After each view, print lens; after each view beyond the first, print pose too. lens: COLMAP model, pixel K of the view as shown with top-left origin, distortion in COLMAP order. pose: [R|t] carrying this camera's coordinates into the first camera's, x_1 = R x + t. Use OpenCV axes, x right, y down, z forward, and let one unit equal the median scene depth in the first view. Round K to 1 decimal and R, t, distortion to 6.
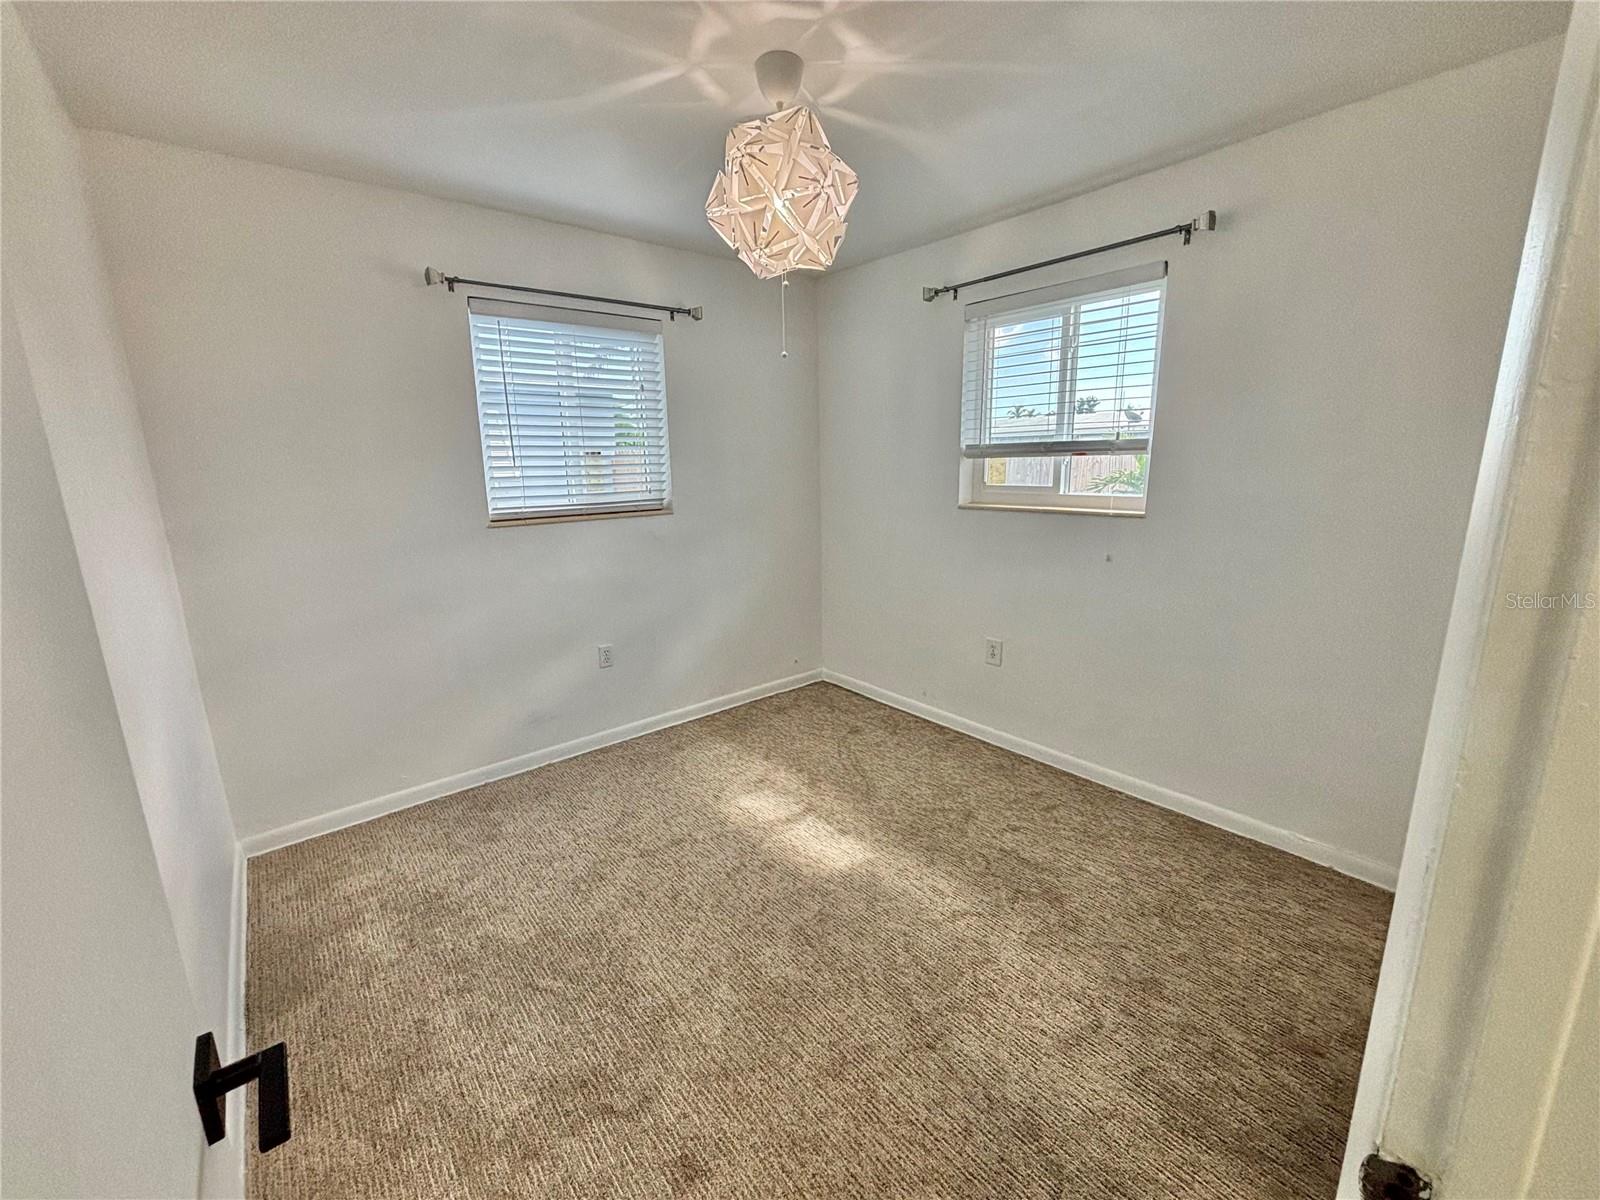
lens RADIAL K [[639.3, 0, 796.4], [0, 639.3, 597.7], [0, 0, 1]] dist [0.001547, 0.000394]
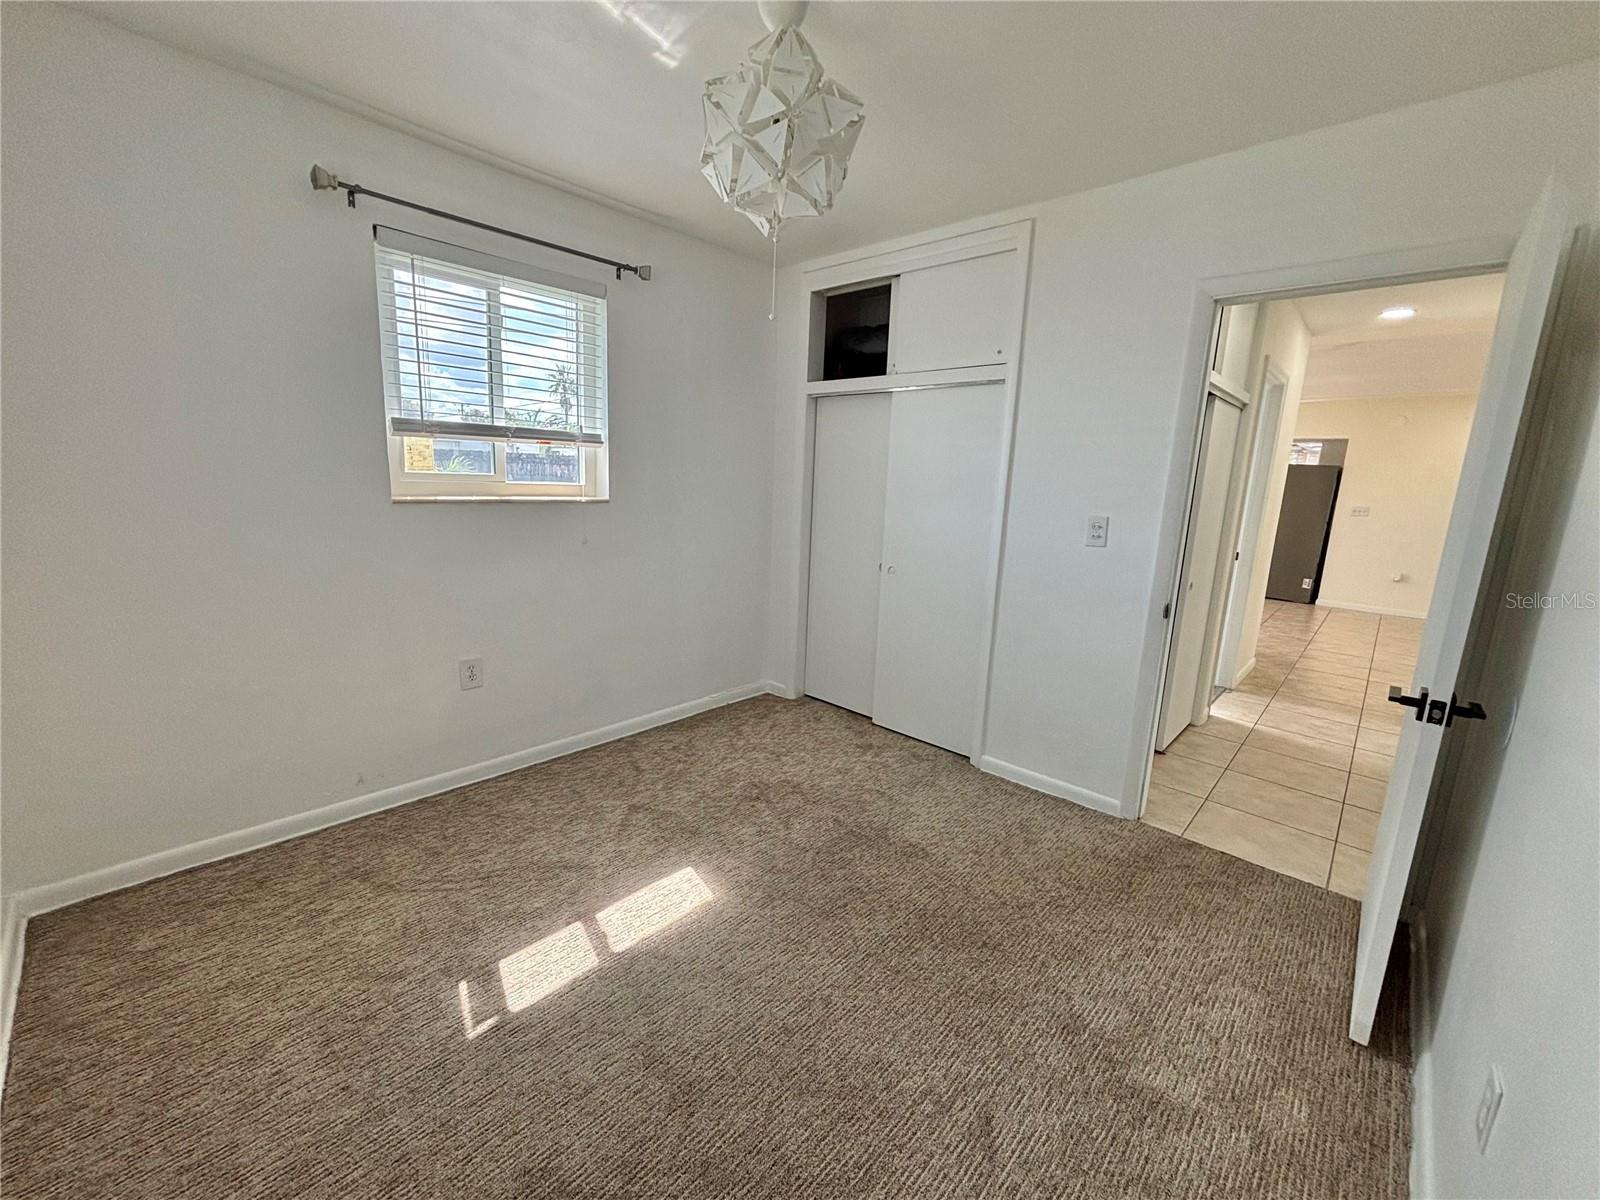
lens RADIAL K [[663.1, 0, 800.0], [0, 663.1, 600.0], [0, 0, 1]] dist [0.000300, -0.000057]
pose [[-0.139717, -0.182058, 0.973311, -0.602949], [0.166105, 0.964714, 0.204294, -0.118772], [-0.976160, 0.190215, -0.104547, 0.683773]]
